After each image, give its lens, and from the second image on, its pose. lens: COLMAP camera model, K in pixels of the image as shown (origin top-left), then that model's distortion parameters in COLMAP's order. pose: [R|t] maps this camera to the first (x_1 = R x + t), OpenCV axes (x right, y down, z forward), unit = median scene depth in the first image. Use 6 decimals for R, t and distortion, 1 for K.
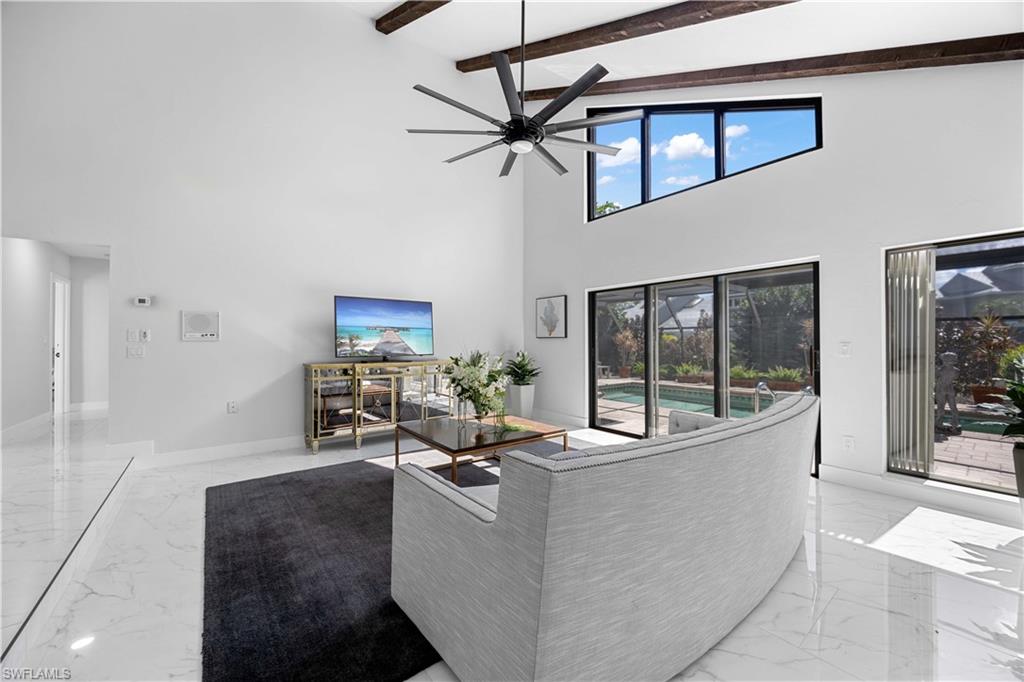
lens RADIAL K [[392.3, 0, 509.0], [0, 392.3, 335.2], [0, 0, 1]] dist [-0.001158, -0.000005]
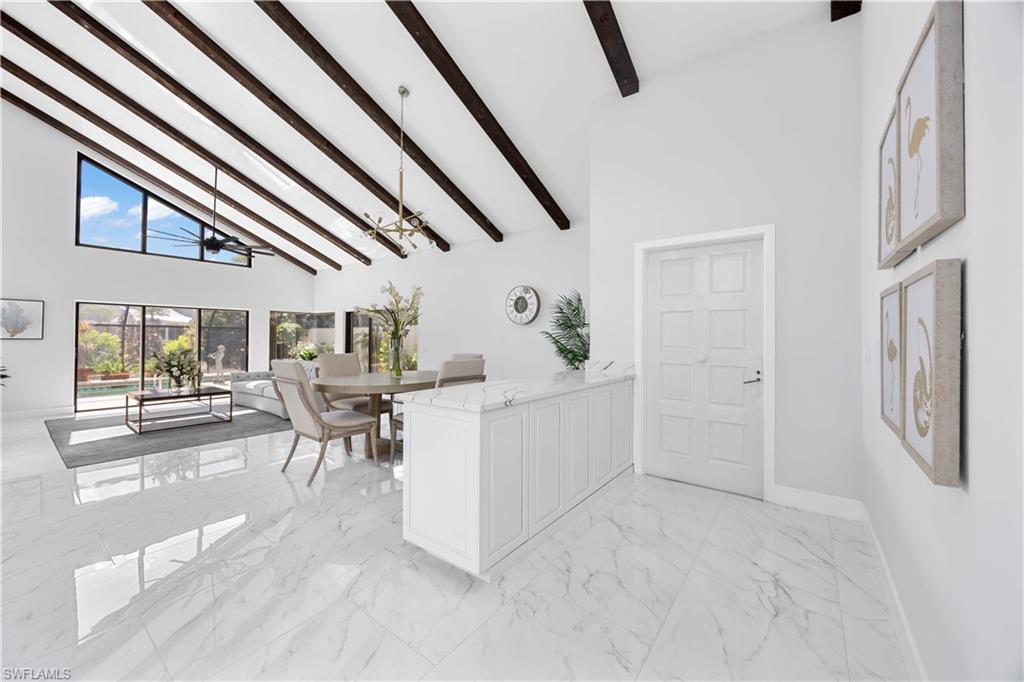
lens RADIAL K [[392.3, 0, 509.0], [0, 392.3, 335.2], [0, 0, 1]] dist [-0.001158, -0.000005]
pose [[-0.258953, 0.009821, 0.965840, -1.282251], [-0.019931, 0.999681, -0.015509, -0.013160], [-0.965684, -0.023266, -0.258674, 0.002852]]
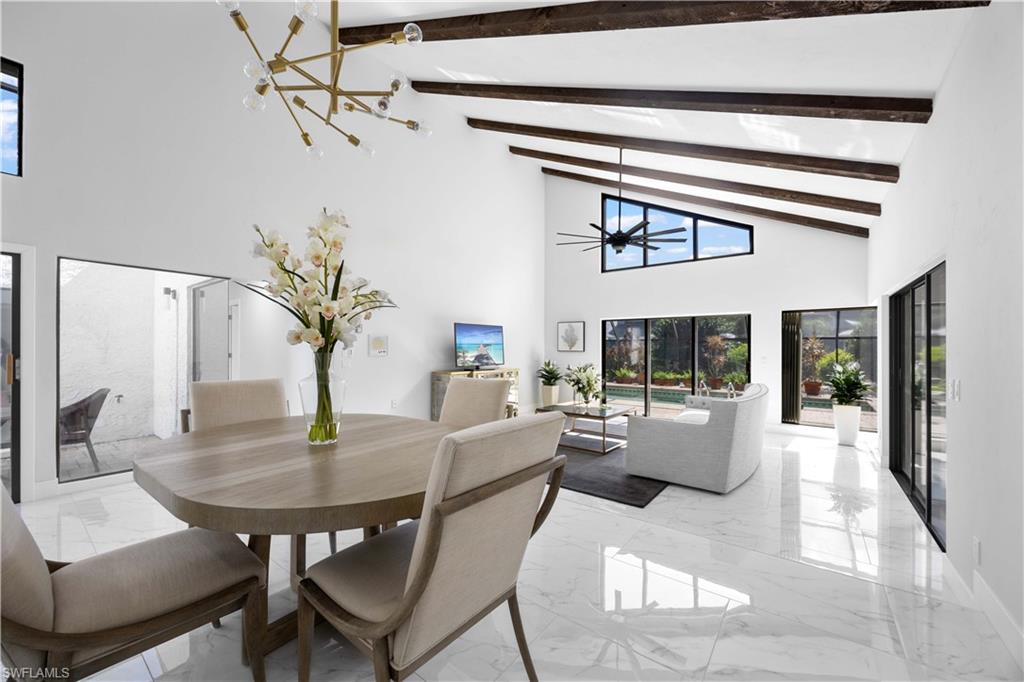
lens RADIAL K [[397.7, 0, 512.0], [0, 397.7, 341.0], [0, 0, 1]] dist [0.002378, 0.000177]
pose [[0.967754, 0.008569, 0.251751, -0.470617], [-0.009168, 0.999957, 0.001207, -0.030989], [-0.251730, -0.003477, 0.967791, -0.329357]]
